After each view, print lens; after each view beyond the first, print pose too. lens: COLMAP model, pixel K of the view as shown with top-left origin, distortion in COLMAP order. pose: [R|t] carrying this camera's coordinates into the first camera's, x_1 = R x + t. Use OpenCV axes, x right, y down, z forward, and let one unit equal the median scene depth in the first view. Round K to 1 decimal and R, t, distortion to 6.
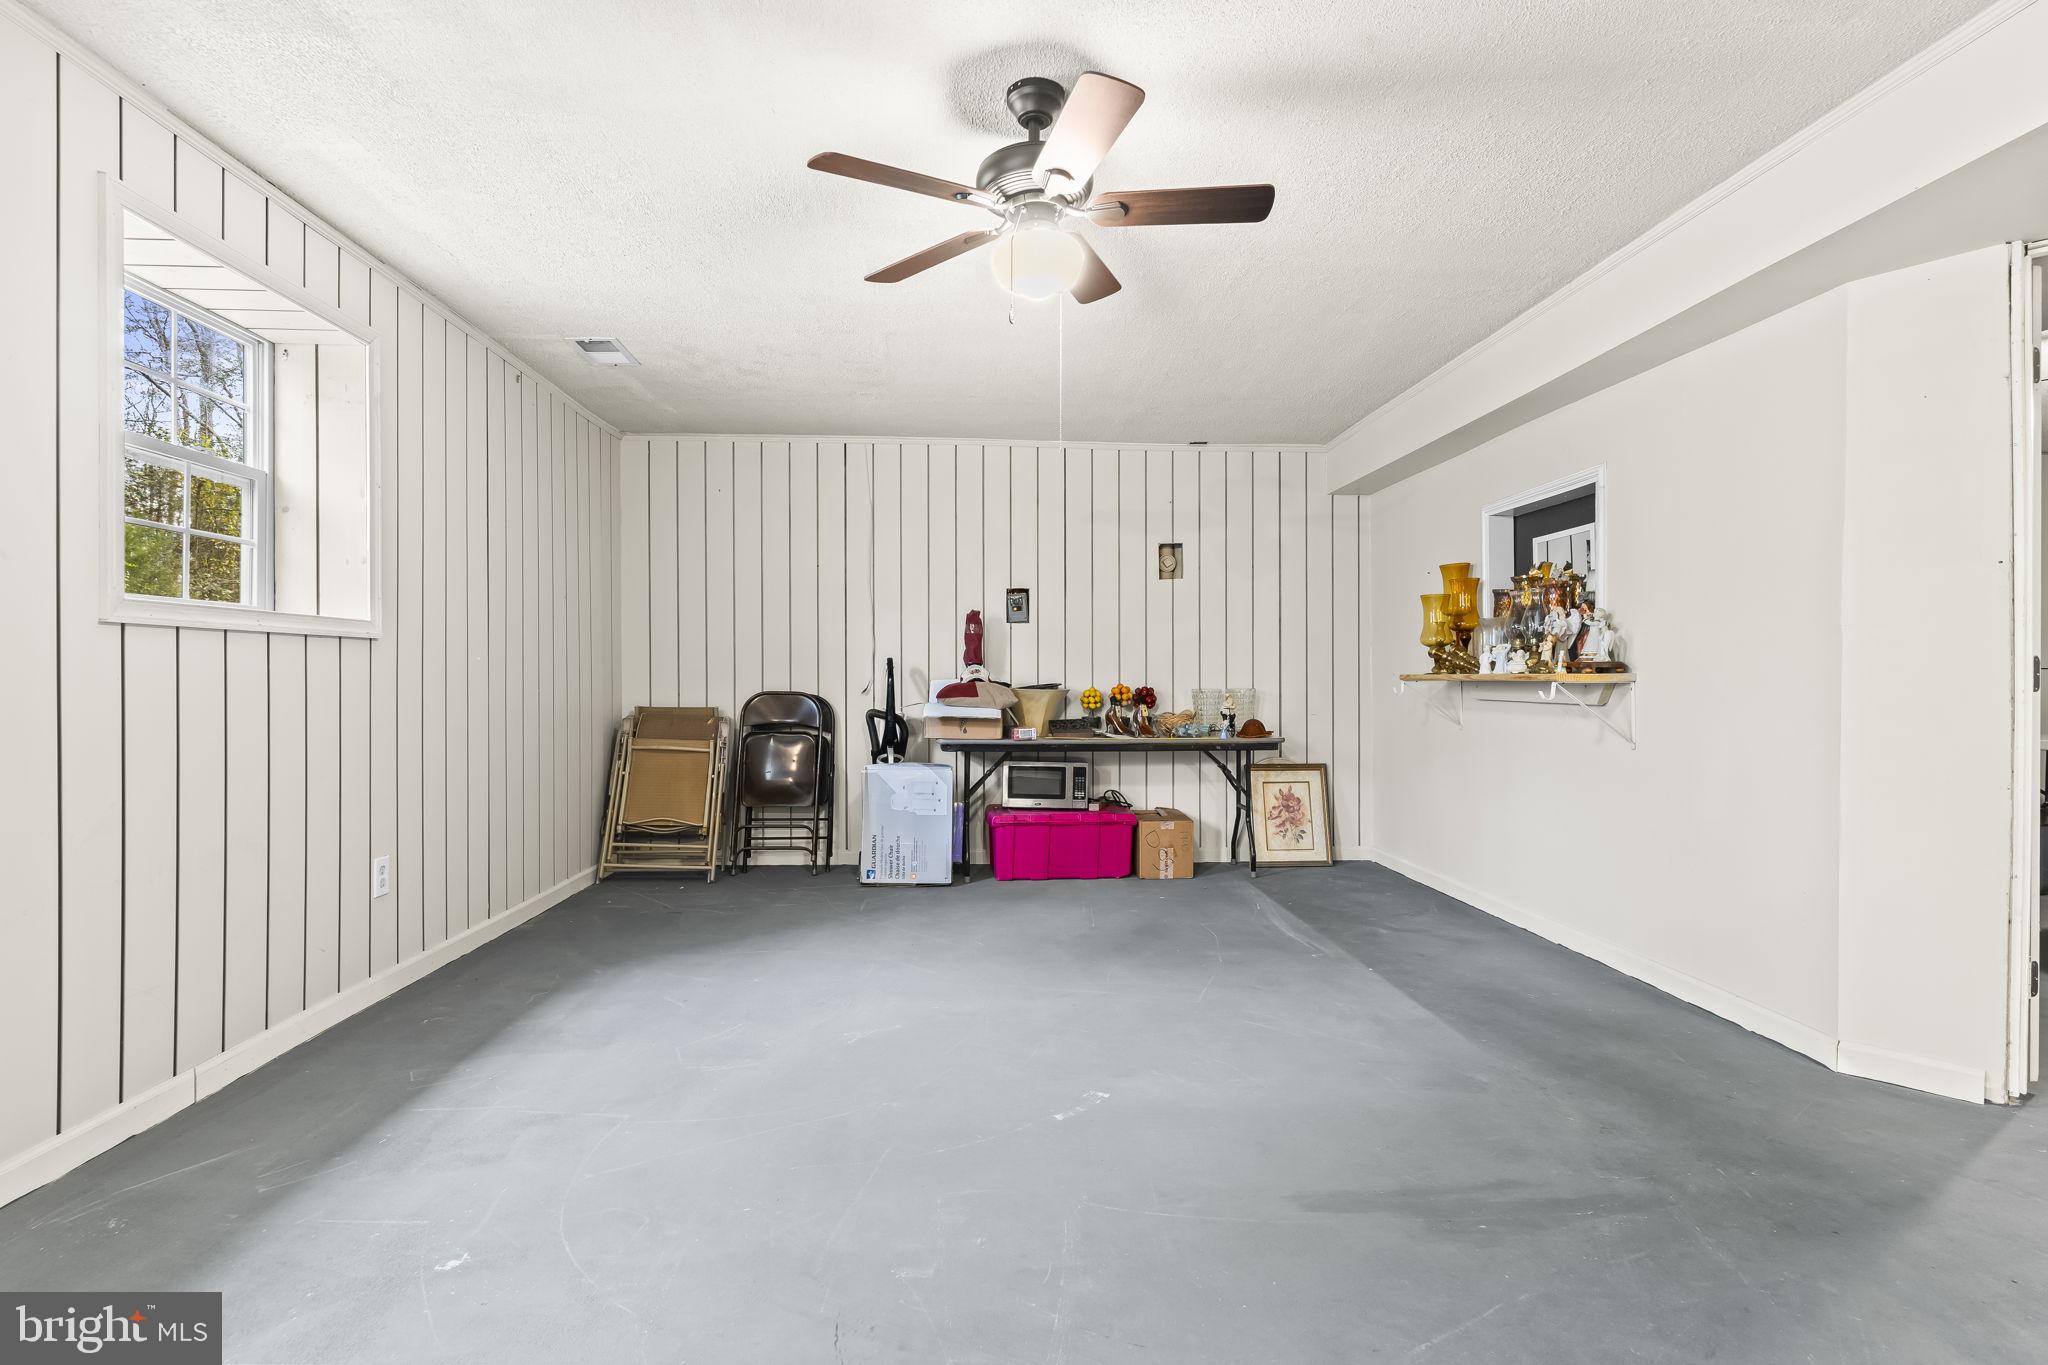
lens RADIAL K [[977.4, 0, 1016.5], [0, 977.4, 664.5], [0, 0, 1]] dist [-0.002449, -0.000548]
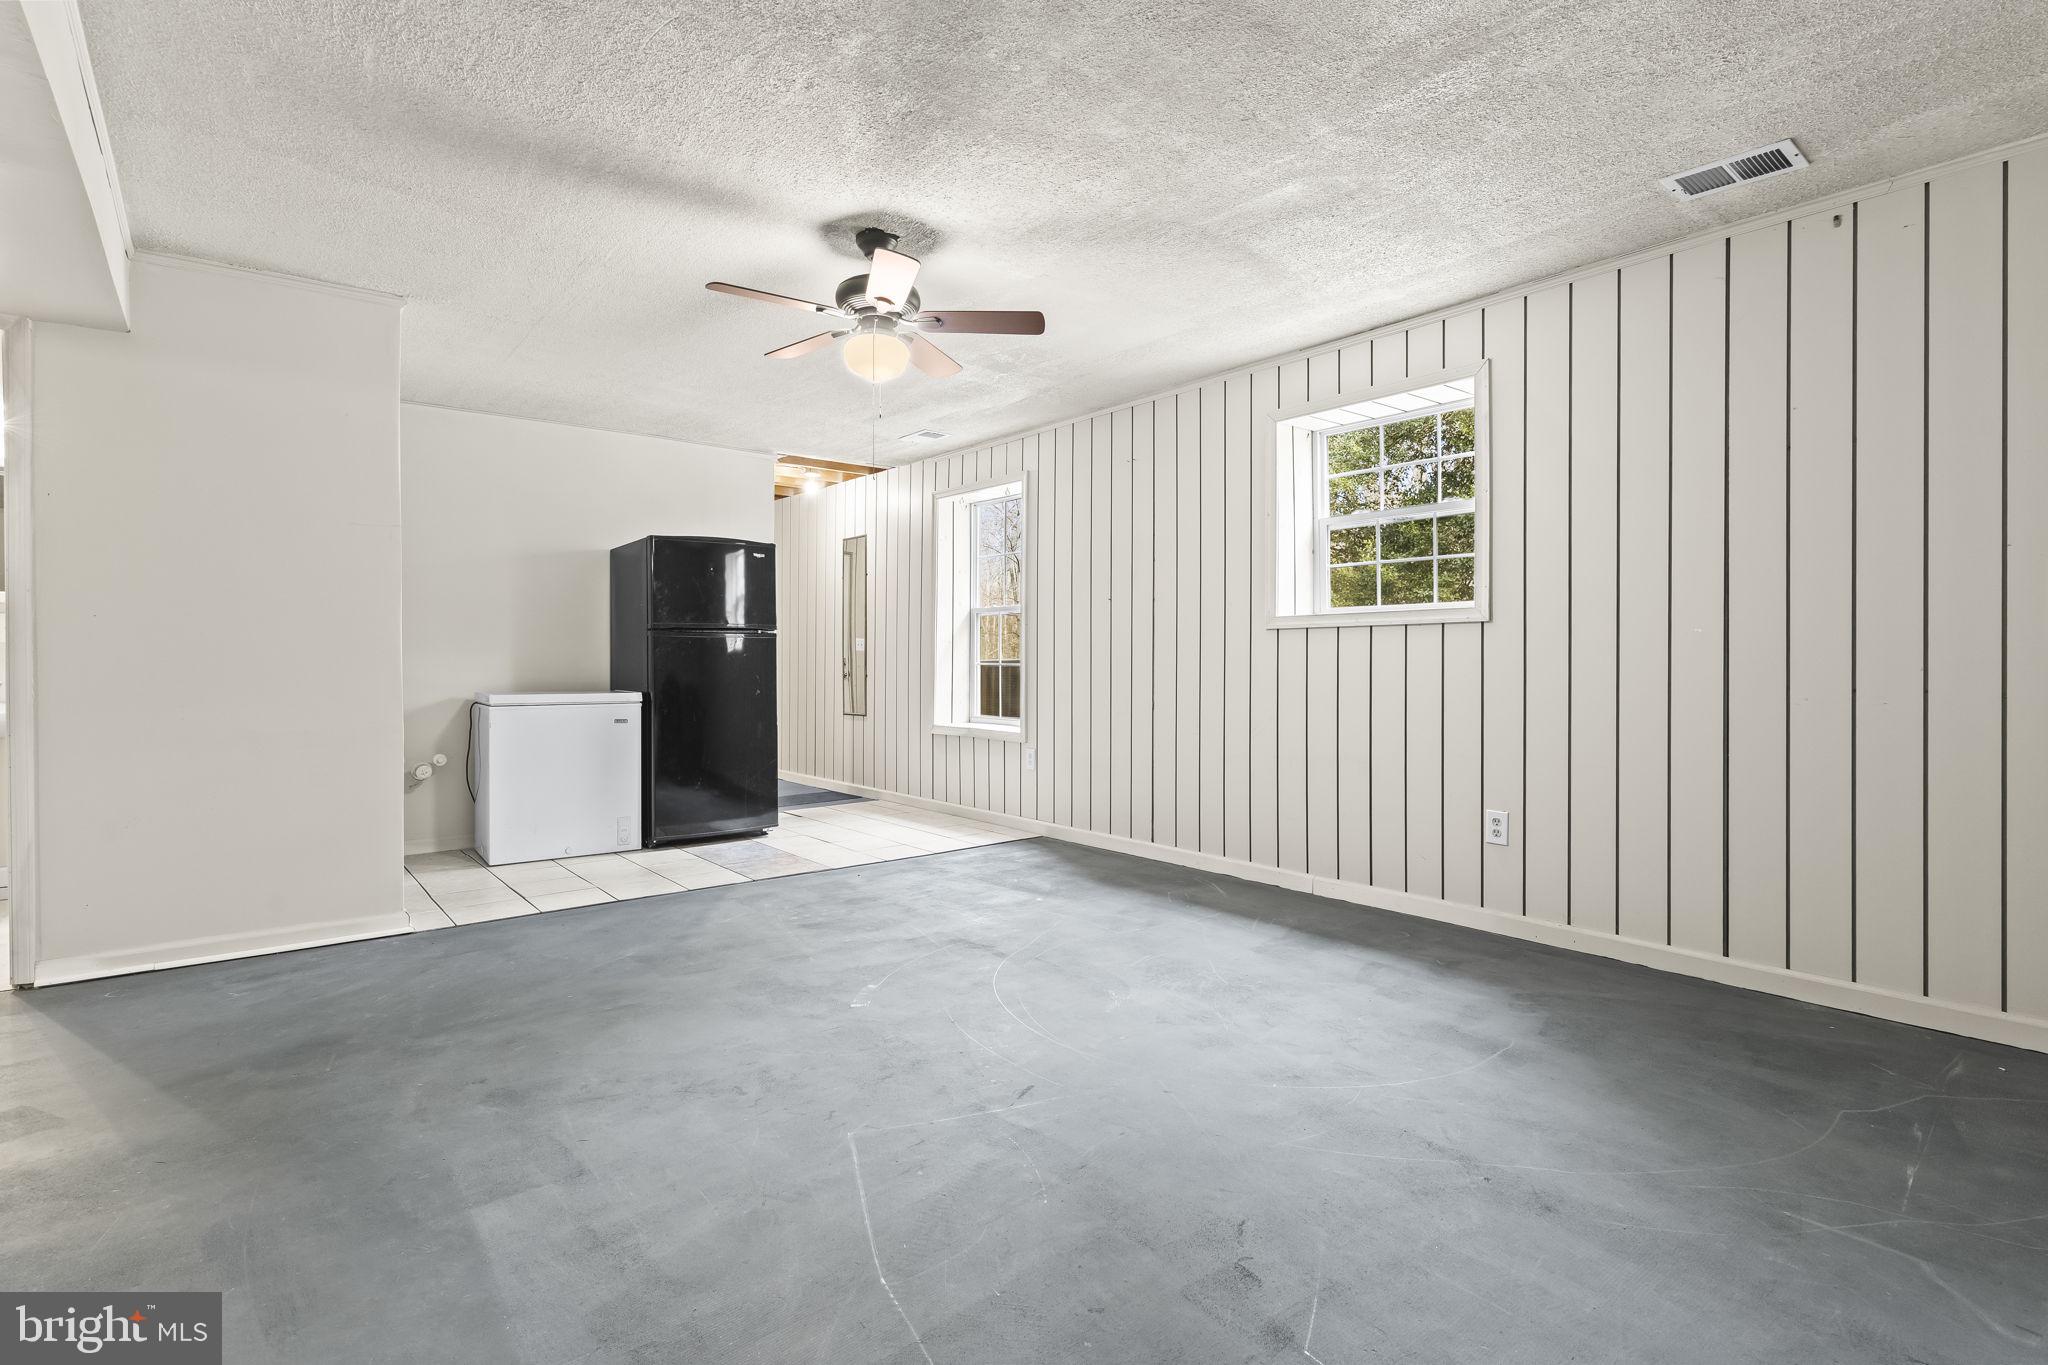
lens RADIAL K [[977.4, 0, 1016.5], [0, 977.4, 664.5], [0, 0, 1]] dist [-0.002449, -0.000548]
pose [[-0.812436, -0.000508, -0.583050, 0.543490], [0.004919, 0.999958, -0.007726, 0.034627], [0.583030, -0.009145, -0.812399, 1.807449]]
